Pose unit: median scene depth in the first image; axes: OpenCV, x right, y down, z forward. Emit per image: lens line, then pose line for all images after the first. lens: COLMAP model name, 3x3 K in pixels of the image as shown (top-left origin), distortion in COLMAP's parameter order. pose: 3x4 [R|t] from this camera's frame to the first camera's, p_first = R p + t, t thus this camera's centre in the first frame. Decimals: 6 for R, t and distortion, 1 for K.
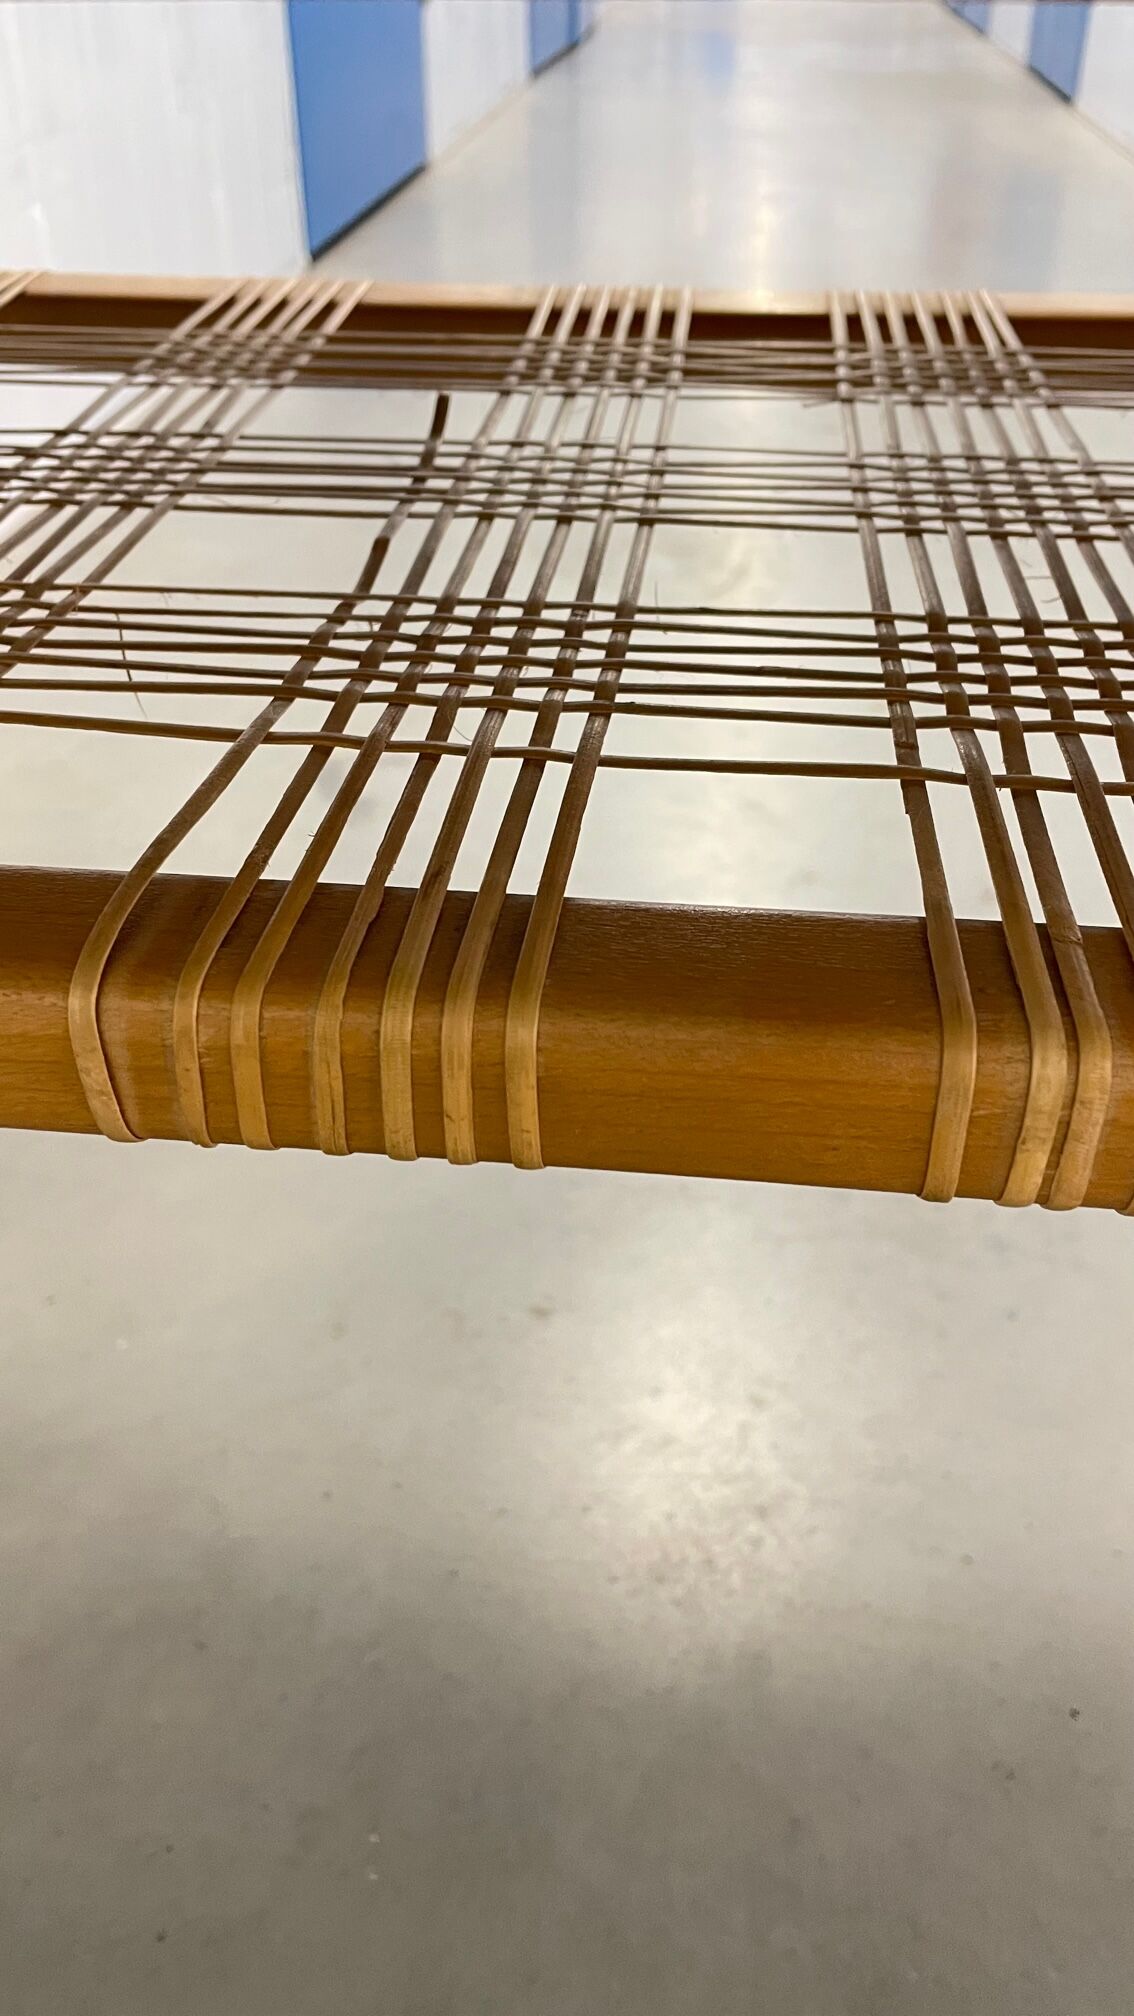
lens RADIAL K [[1522.0, 0, 566.2], [0, 1522.0, 1063.8], [0, 0, 1]] dist [0.001859, 0.000054]
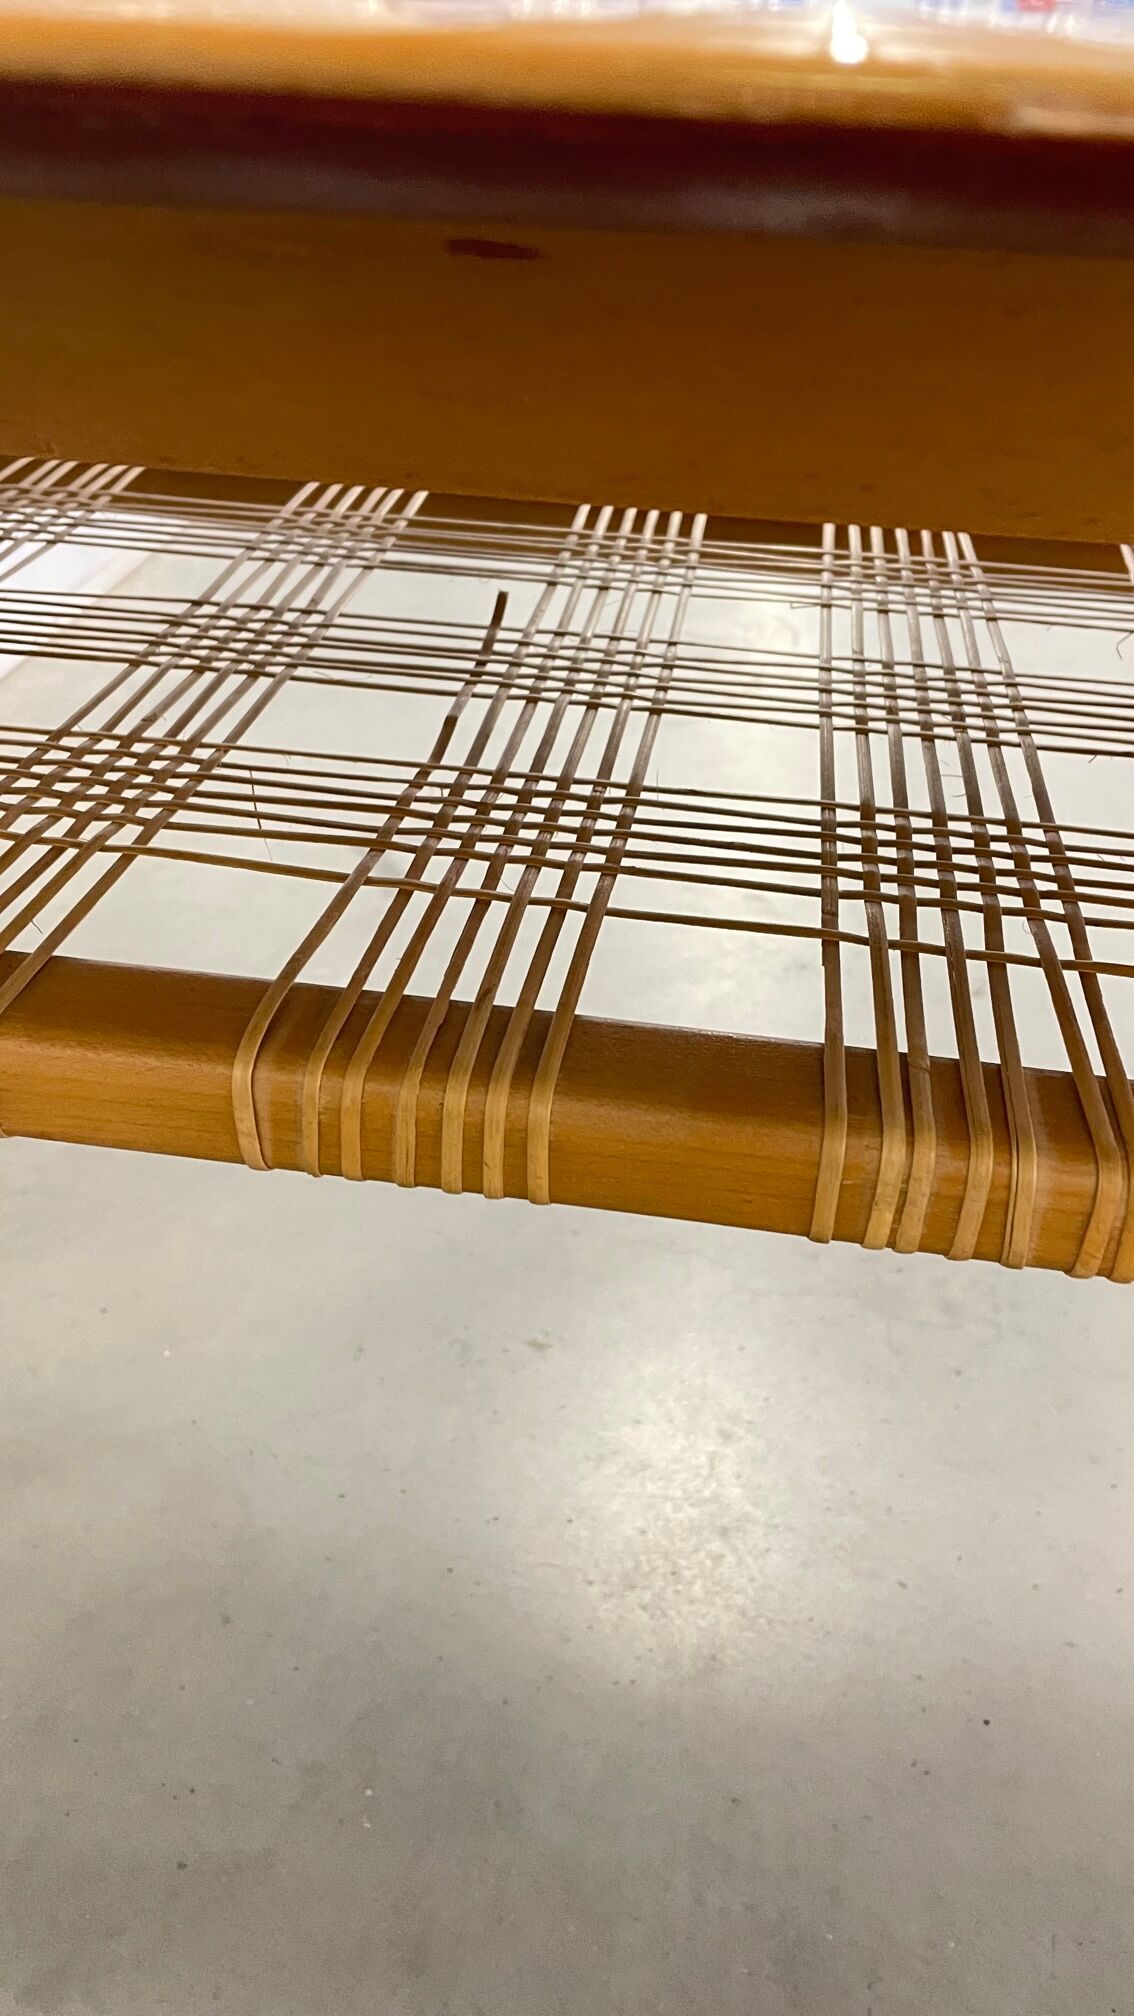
lens RADIAL K [[1522.3, 0, 557.6], [0, 1522.3, 1007.5], [0, 0, 1]] dist [0.103068, -0.119474]
pose [[0.998446, 0.053549, -0.015407, 0.003093], [-0.054525, 0.995909, -0.072063, -0.008701], [0.011485, 0.072791, 0.997281, -0.301653]]
